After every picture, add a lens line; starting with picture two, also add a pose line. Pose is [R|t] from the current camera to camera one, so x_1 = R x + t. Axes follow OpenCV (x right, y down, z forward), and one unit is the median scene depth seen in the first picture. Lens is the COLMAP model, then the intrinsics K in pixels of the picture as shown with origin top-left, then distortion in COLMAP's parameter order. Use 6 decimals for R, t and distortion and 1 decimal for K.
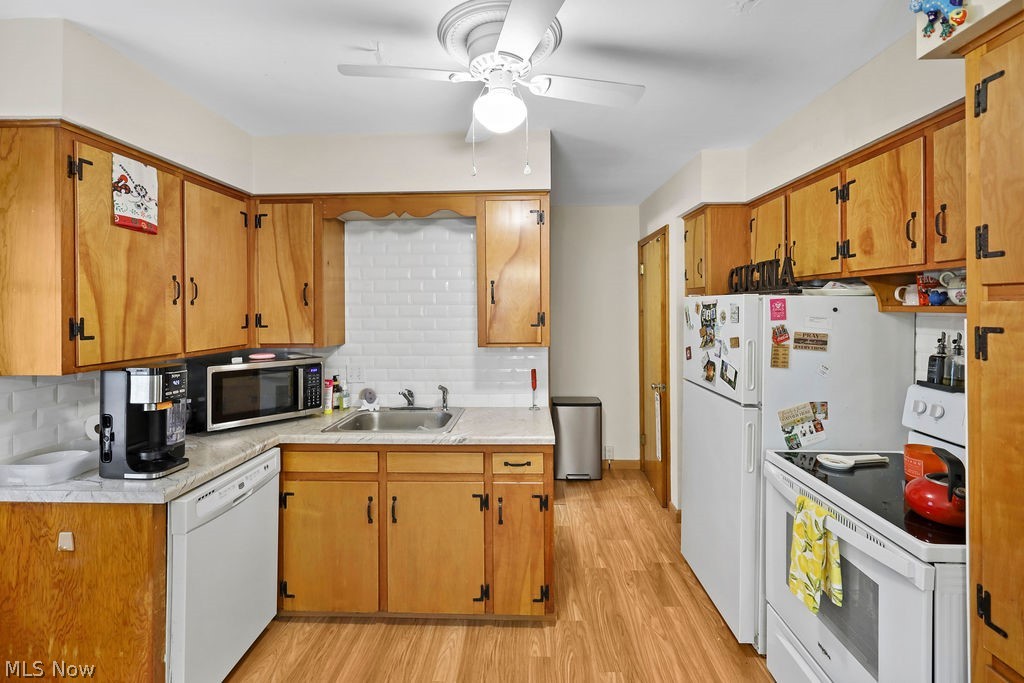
lens RADIAL K [[453.9, 0, 512.2], [0, 453.9, 305.7], [0, 0, 1]] dist [0.000457, 0.000319]
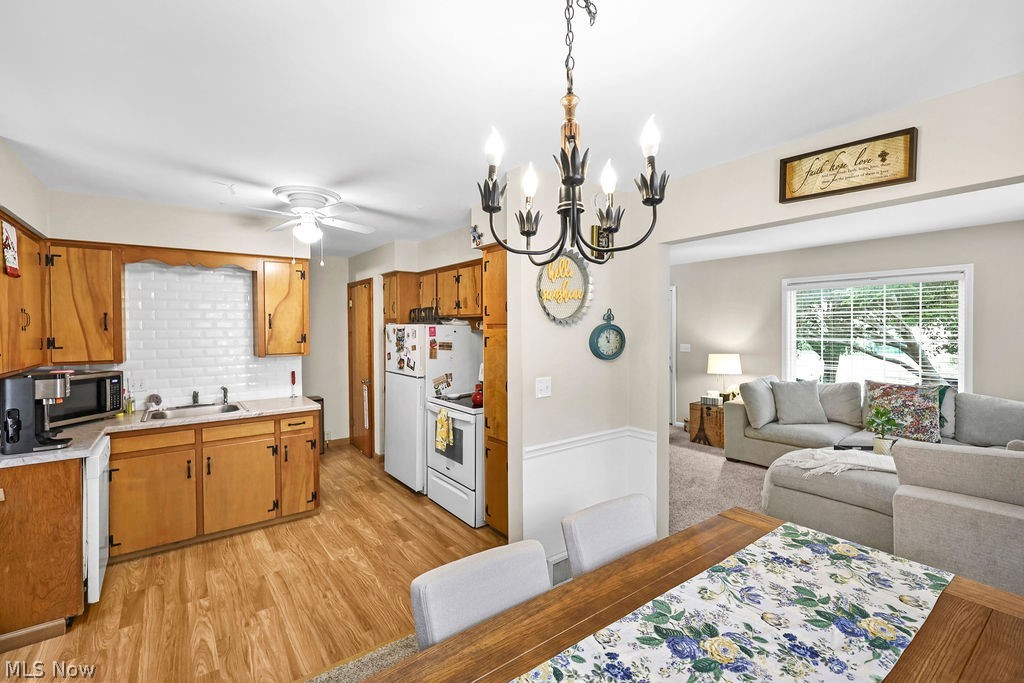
lens RADIAL K [[453.9, 0, 512.1], [0, 453.9, 335.9], [0, 0, 1]] dist [0.000457, 0.000319]
pose [[0.770387, -0.012062, 0.637462, -0.440055], [-0.000982, 0.999797, 0.020104, -0.013589], [-0.637575, -0.016114, 0.770219, -0.799176]]
